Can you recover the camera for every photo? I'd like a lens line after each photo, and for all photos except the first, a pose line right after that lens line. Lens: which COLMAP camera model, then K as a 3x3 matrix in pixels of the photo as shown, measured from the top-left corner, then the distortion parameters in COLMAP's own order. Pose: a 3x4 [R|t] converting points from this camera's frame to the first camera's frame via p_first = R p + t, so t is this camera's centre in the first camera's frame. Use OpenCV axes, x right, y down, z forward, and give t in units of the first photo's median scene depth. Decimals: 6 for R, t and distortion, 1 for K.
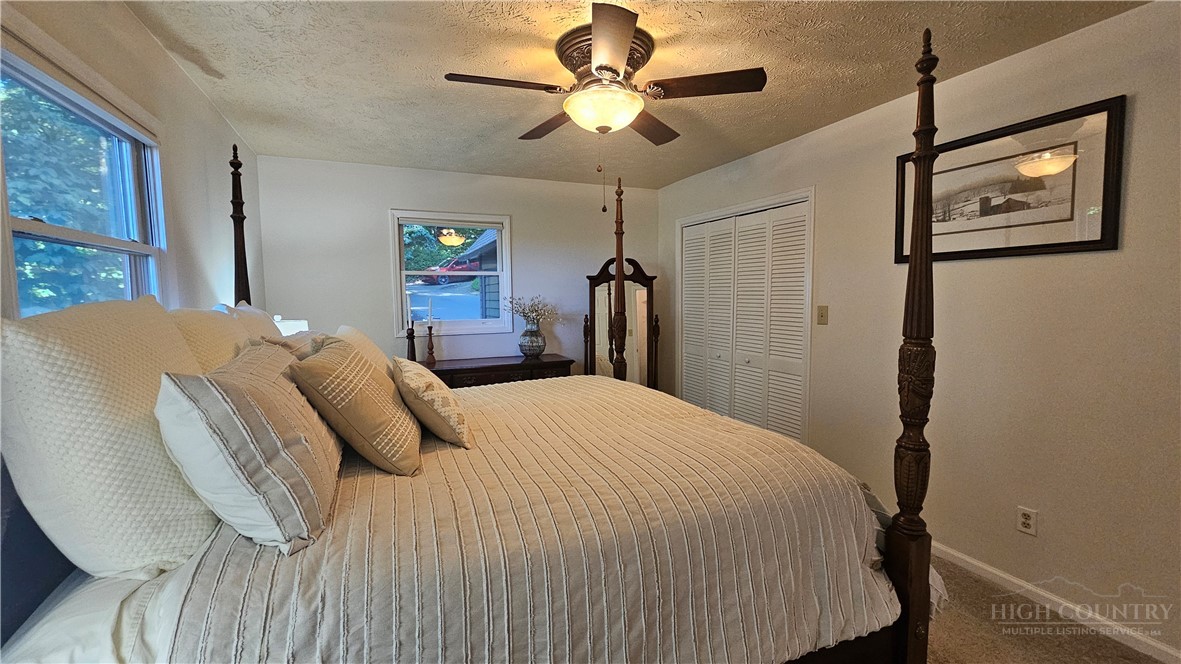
lens RADIAL K [[485.1, 0, 586.4], [0, 485.1, 331.6], [0, 0, 1]] dist [-0.001149, -0.000387]
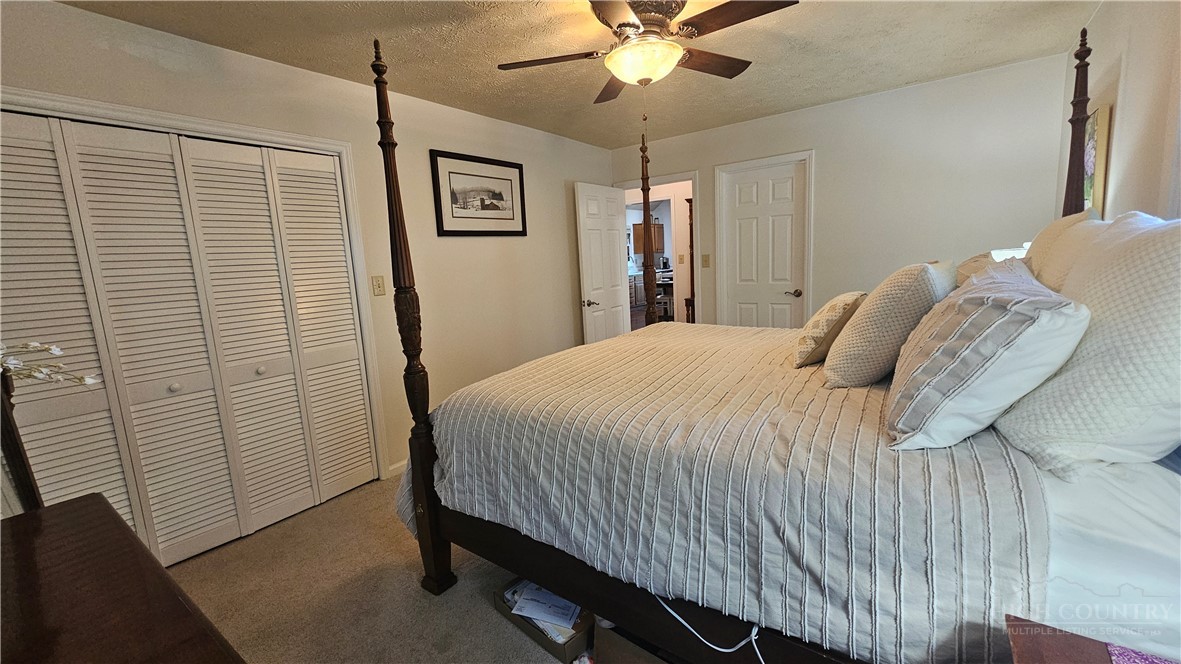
lens RADIAL K [[485.1, 0, 586.4], [0, 485.1, 331.6], [0, 0, 1]] dist [-0.001149, -0.000387]
pose [[-0.530451, -0.080942, 0.843842, -0.722628], [0.139946, 0.973412, 0.181342, -0.087121], [-0.836084, 0.214285, -0.505020, 1.561985]]
